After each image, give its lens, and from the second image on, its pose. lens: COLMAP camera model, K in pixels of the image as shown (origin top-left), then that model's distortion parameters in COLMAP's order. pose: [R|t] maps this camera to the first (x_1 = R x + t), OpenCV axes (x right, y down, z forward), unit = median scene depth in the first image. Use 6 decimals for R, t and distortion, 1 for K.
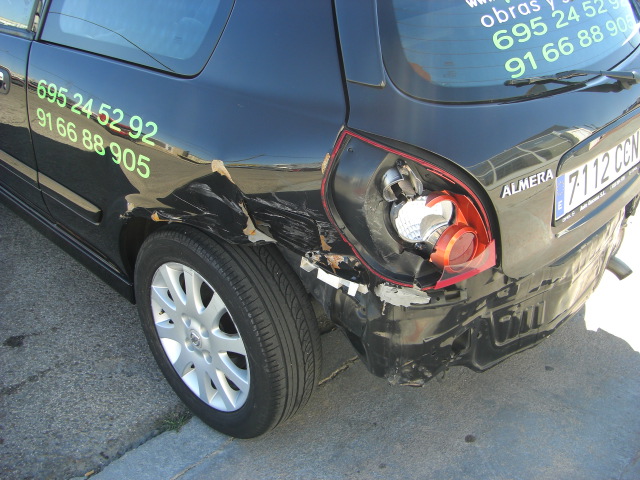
lens RADIAL K [[717.5, 0, 319.1], [0, 717.5, 233.5], [0, 0, 1]] dist [-0.144226, 0.000000]
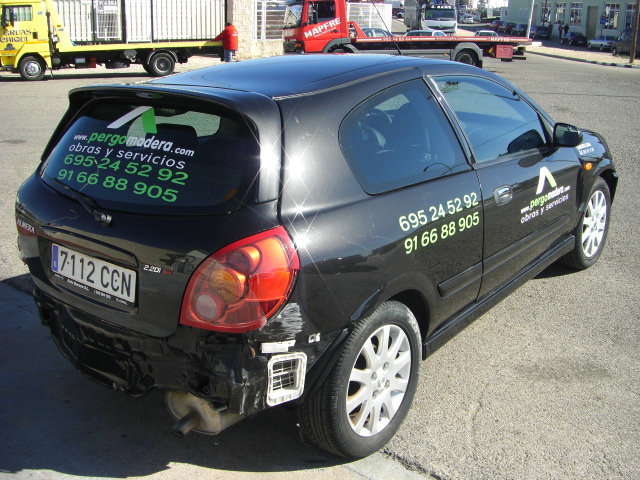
lens RADIAL K [[717.5, 0, 316.4], [0, 717.5, 239.8], [0, 0, 1]] dist [-0.144226, 0.000000]
pose [[0.104322, 0.294547, -0.949926, 1.818781], [-0.483285, 0.849798, 0.210425, -0.679221], [0.869225, 0.437133, 0.231002, 1.054411]]
